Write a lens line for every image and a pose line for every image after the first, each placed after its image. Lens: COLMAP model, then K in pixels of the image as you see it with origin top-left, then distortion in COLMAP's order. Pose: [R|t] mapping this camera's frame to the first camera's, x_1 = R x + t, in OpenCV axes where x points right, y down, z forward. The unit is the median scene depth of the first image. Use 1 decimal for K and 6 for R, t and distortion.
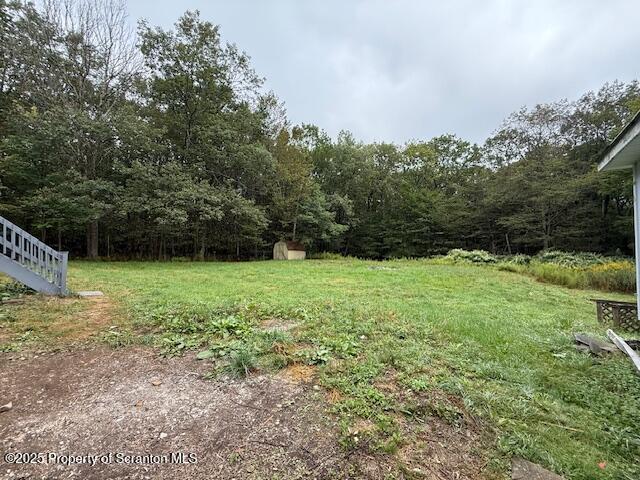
lens RADIAL K [[256.1, 0, 319.9], [0, 256.1, 239.3], [0, 0, 1]] dist [0.001907, 0.000454]
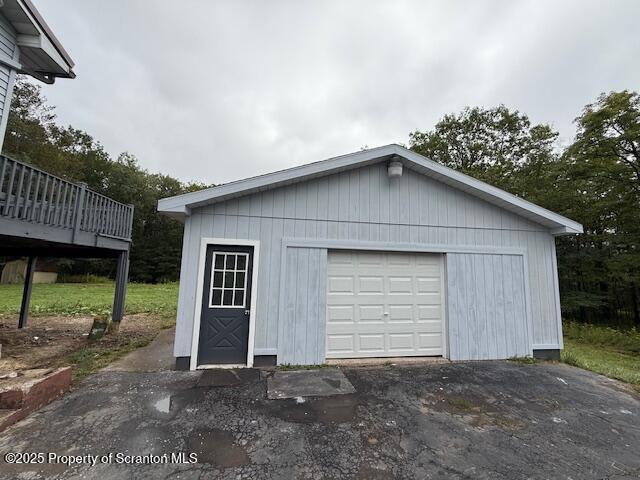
lens RADIAL K [[256.1, 0, 317.4], [0, 256.1, 240.7], [0, 0, 1]] dist [0.001907, 0.000454]
pose [[0.671346, 0.115409, 0.732104, -0.110759], [-0.063080, 0.993115, -0.098710, -0.032379], [-0.738455, 0.020087, 0.674003, -0.245348]]
